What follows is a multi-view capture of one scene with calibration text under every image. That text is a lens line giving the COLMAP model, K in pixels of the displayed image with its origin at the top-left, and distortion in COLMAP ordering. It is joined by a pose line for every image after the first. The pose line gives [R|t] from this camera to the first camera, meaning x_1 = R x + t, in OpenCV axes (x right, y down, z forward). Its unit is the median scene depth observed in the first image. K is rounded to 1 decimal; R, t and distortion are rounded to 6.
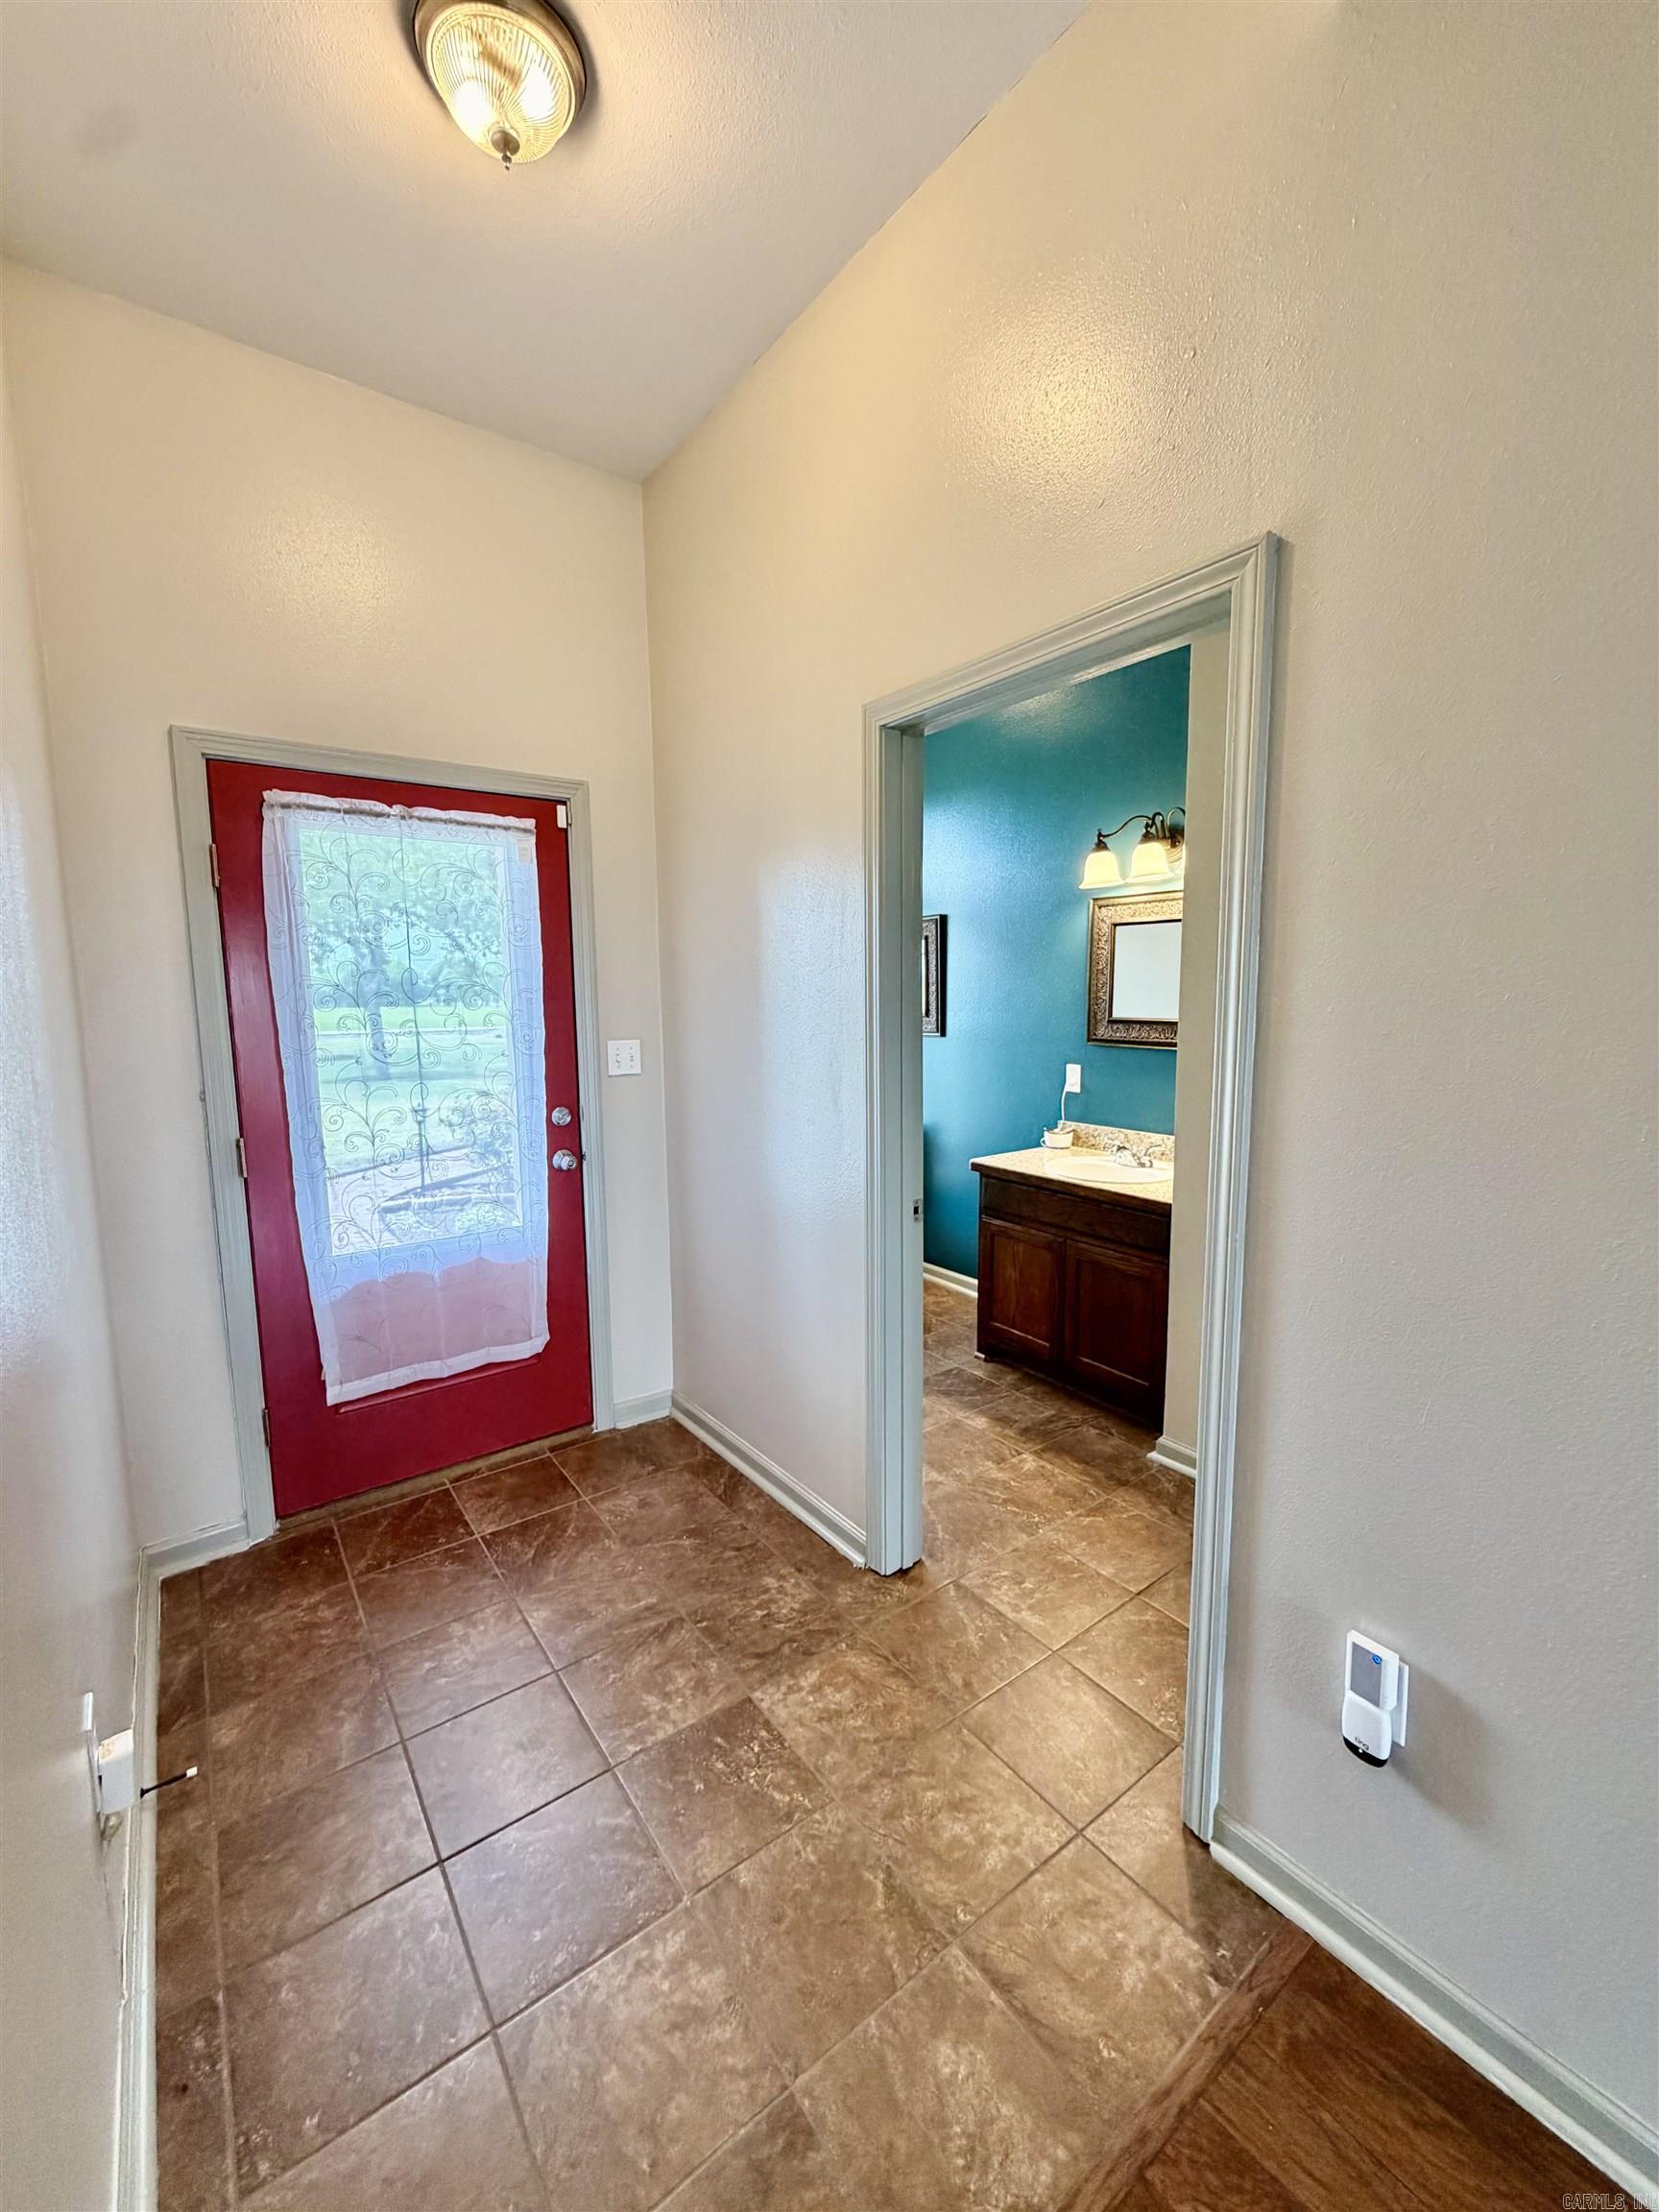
lens RADIAL K [[882.3, 0, 828.6], [0, 882.3, 1103.4], [0, 0, 1]] dist [-0.000519, -0.000681]
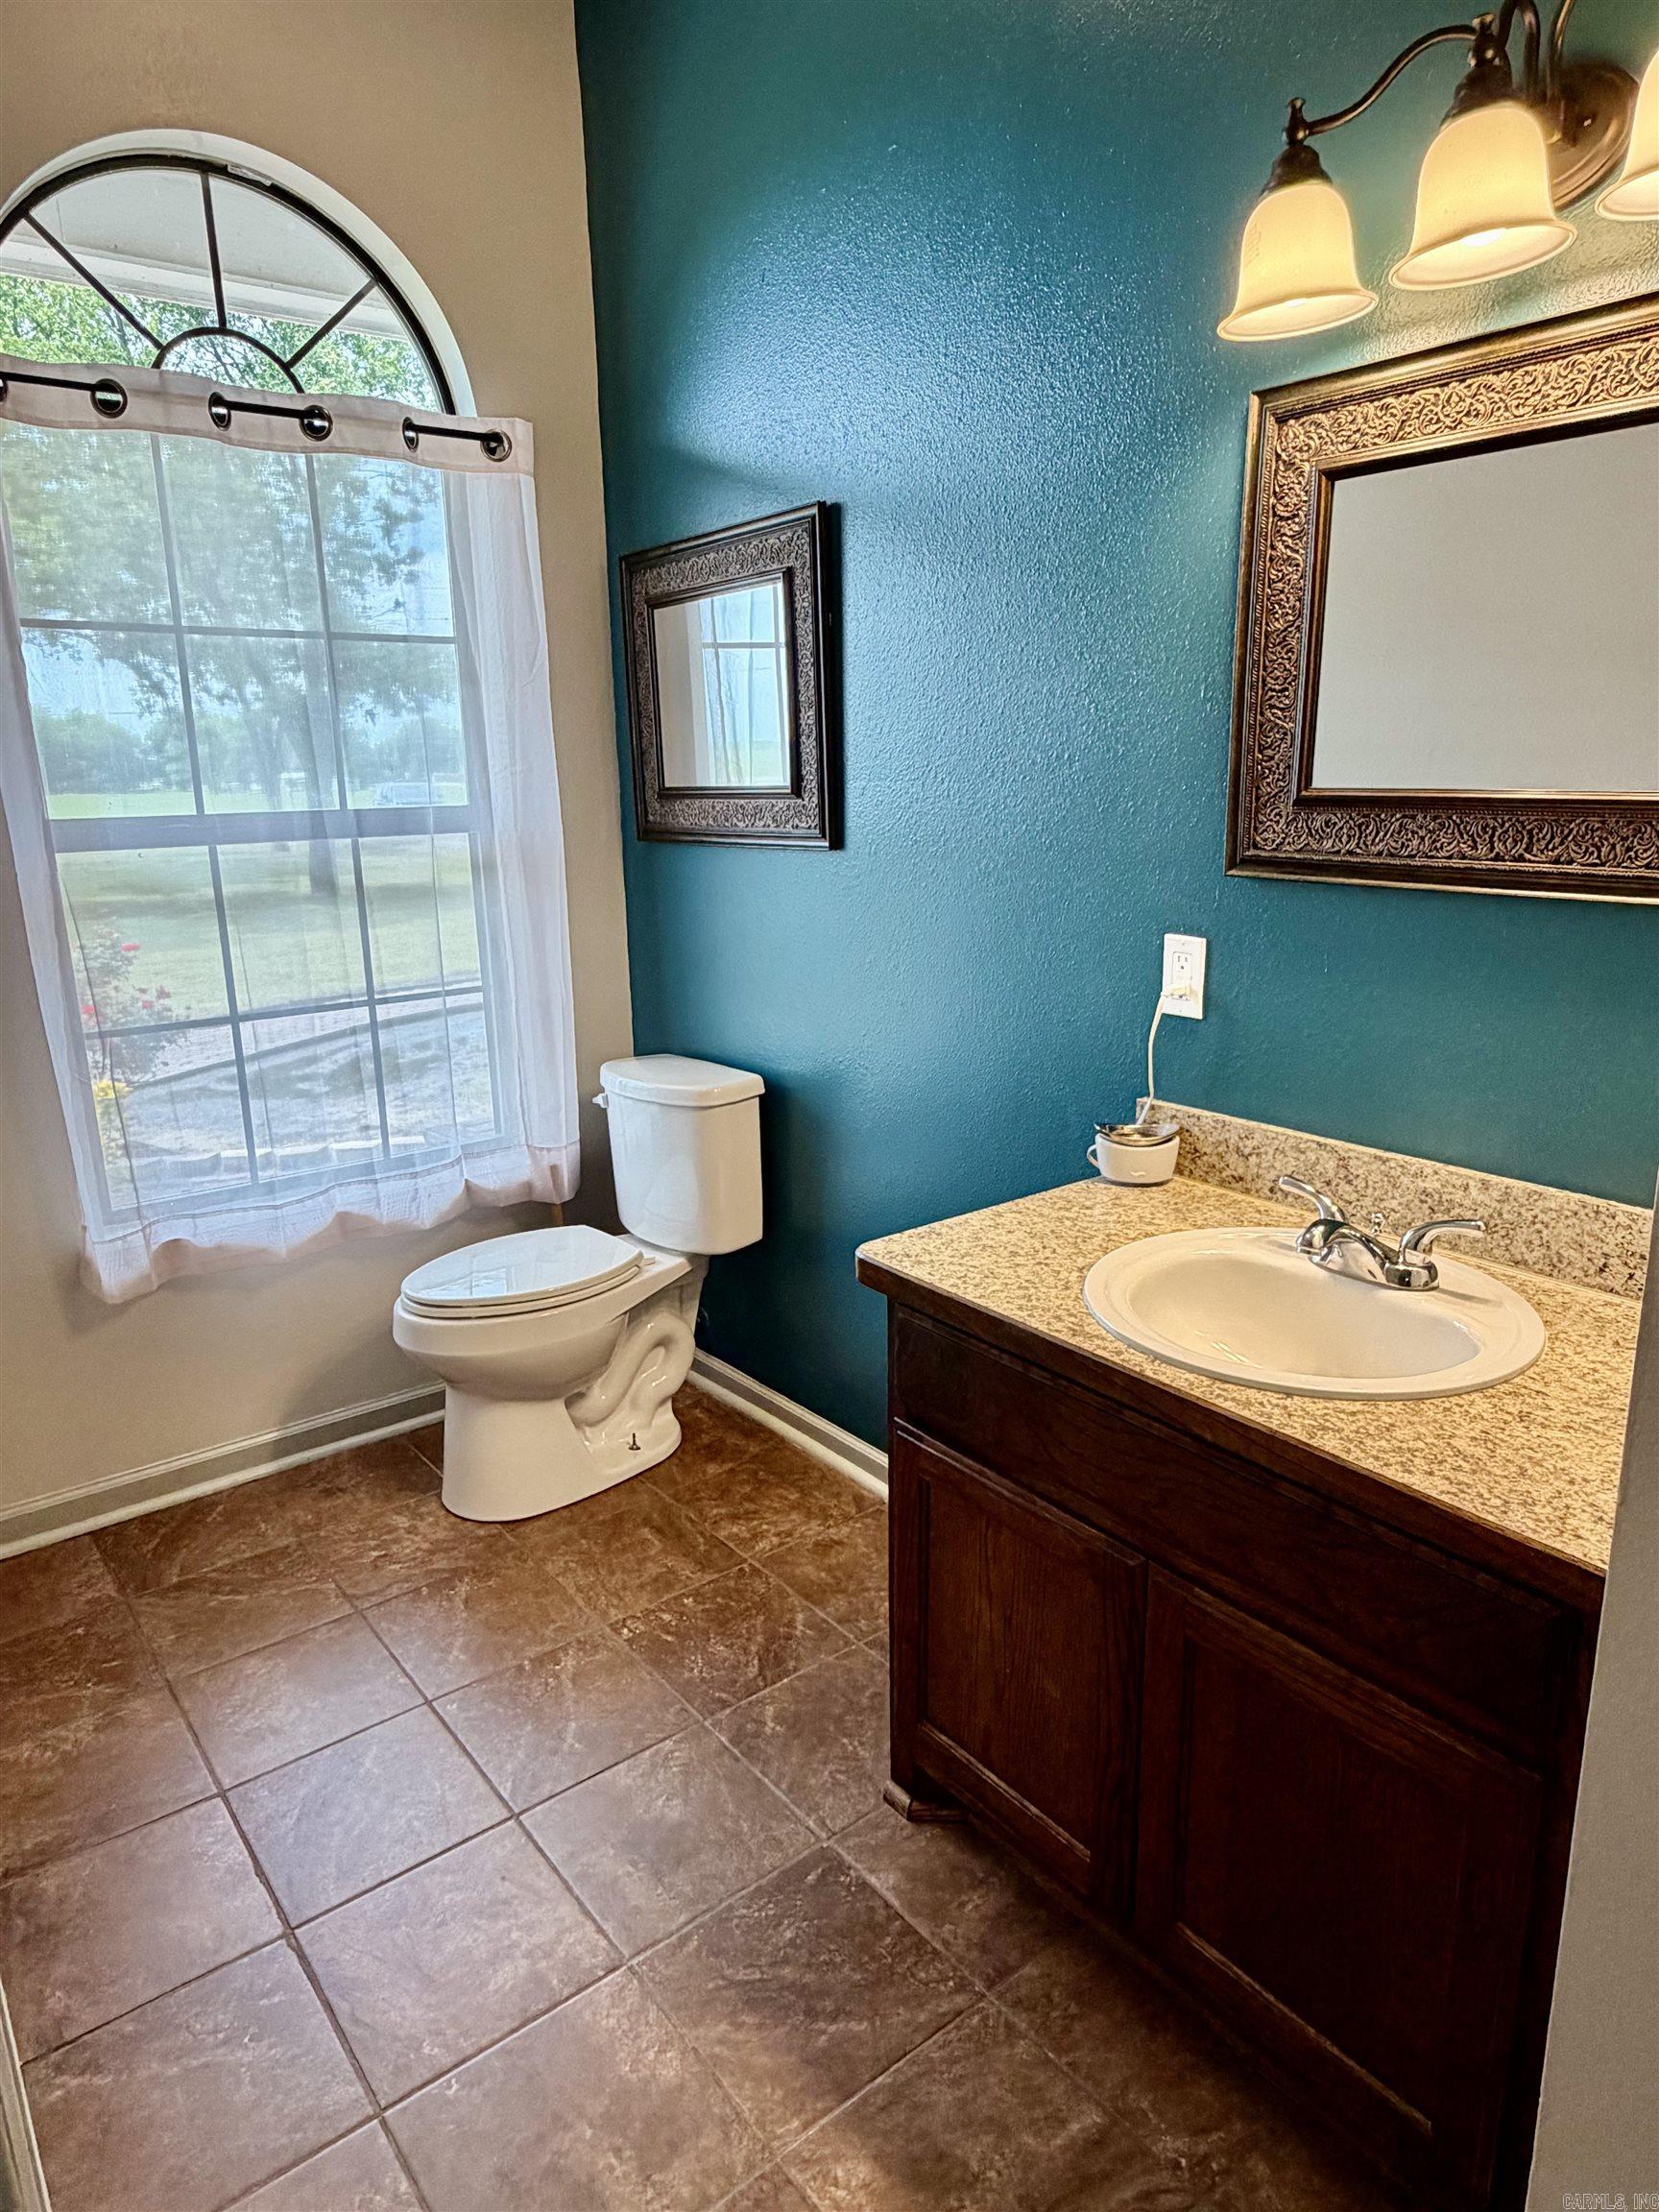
lens RADIAL K [[1357.7, 0, 830.6], [0, 1357.7, 1112.7], [0, 0, 1]] dist [0.002512, -0.000459]
pose [[0.999680, -0.015609, 0.019897, 0.139220], [0.012958, 0.991815, 0.127026, -0.046834], [-0.021716, -0.126728, 0.991700, 0.509843]]
